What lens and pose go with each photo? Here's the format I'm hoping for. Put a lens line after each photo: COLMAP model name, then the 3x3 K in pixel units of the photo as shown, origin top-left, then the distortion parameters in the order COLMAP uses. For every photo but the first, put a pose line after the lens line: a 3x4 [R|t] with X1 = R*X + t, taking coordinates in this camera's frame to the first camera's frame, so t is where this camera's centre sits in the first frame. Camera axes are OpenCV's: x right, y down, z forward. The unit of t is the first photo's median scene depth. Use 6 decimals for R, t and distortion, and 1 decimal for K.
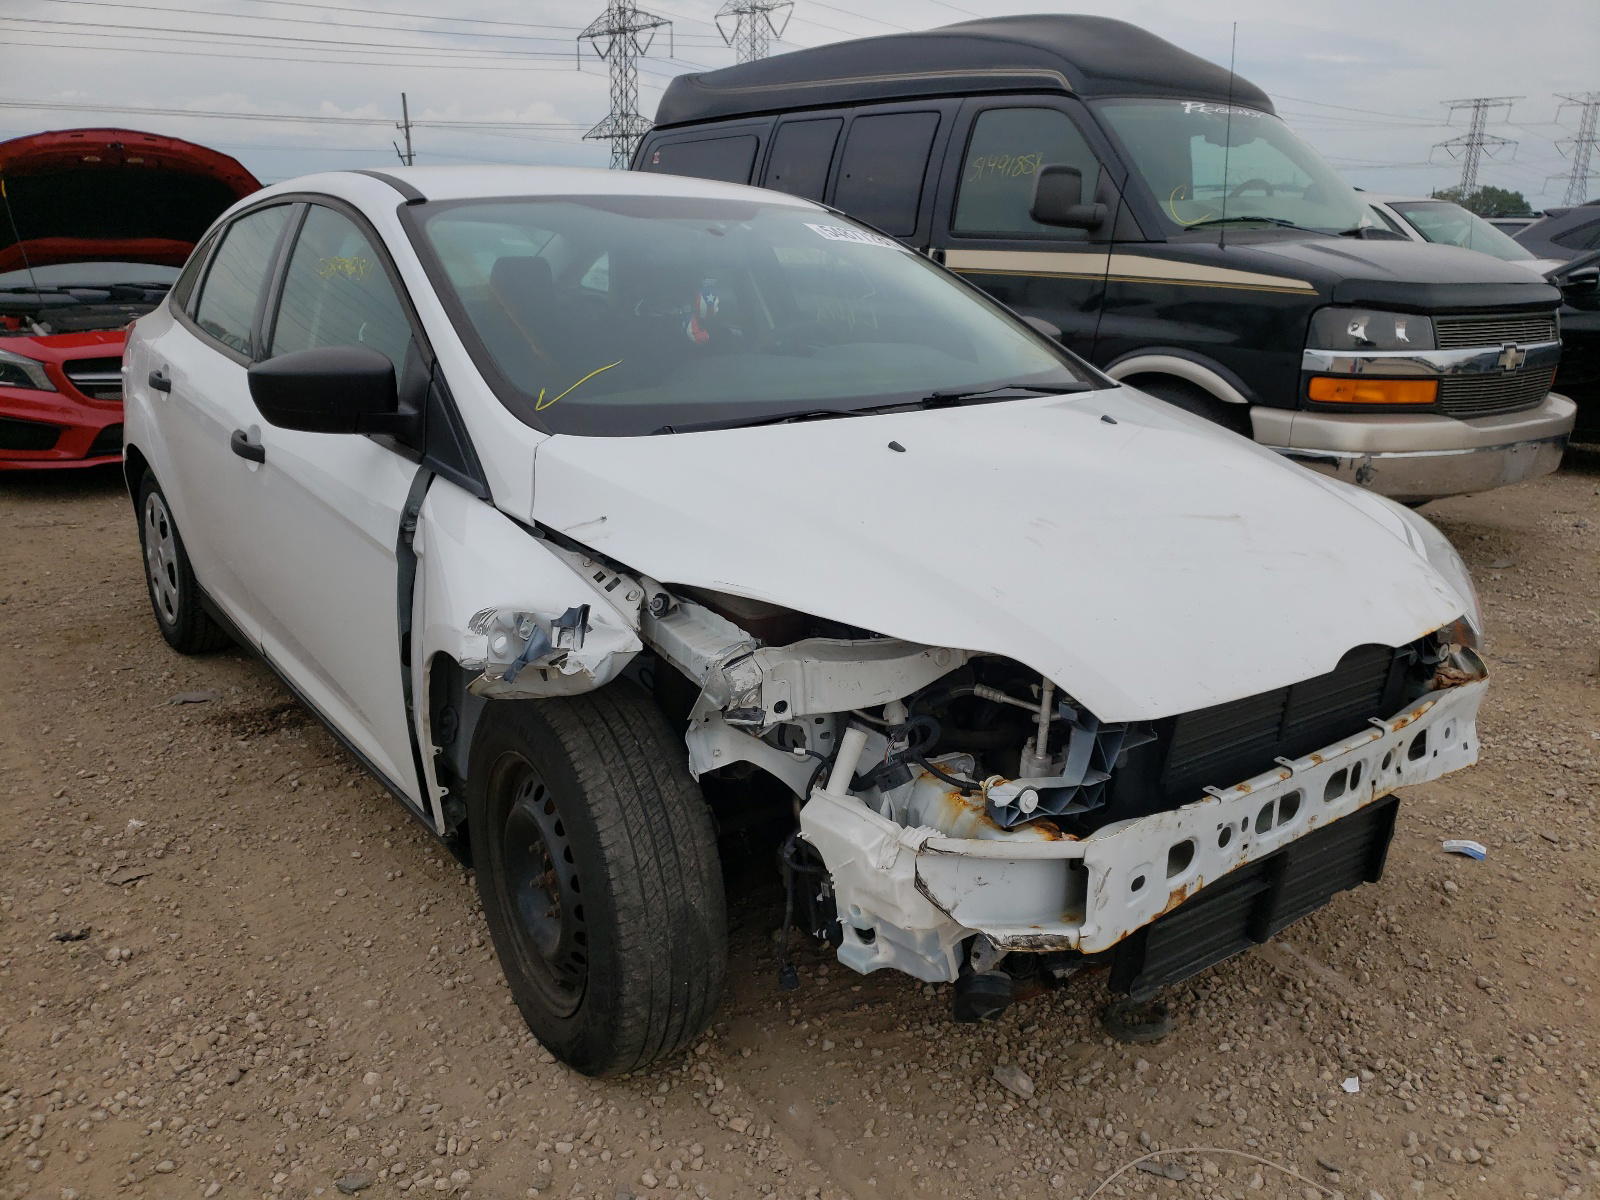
lens RADIAL K [[1213.0, 0, 845.7], [0, 1213.0, 596.4], [0, 0, 1]] dist [0.001831, 0.009337]
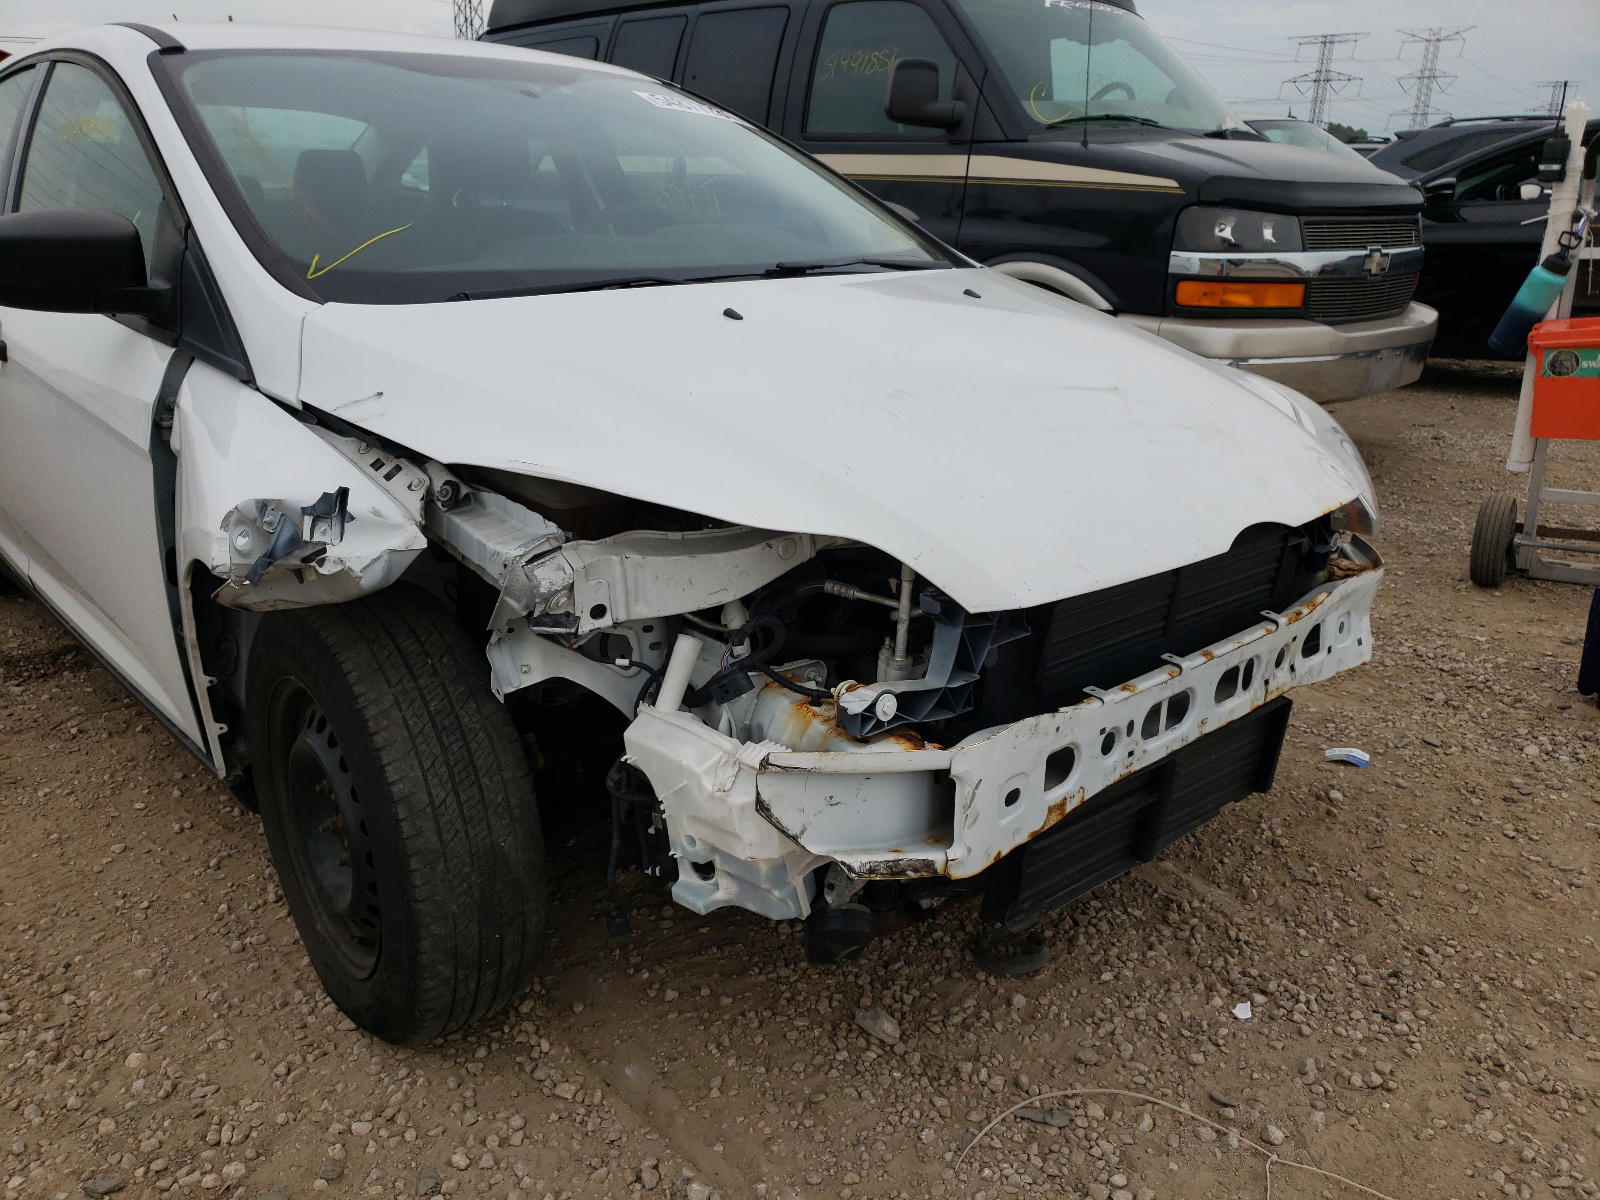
lens RADIAL K [[1209.5, 0, 800.0], [0, 1209.5, 600.0], [0, 0, 1]] dist [0.005135, 0.008539]
pose [[0.997170, -0.025086, 0.070866, 0.025413], [0.021447, 0.998435, 0.051657, 0.037993], [-0.072051, -0.049991, 0.996147, 0.127412]]
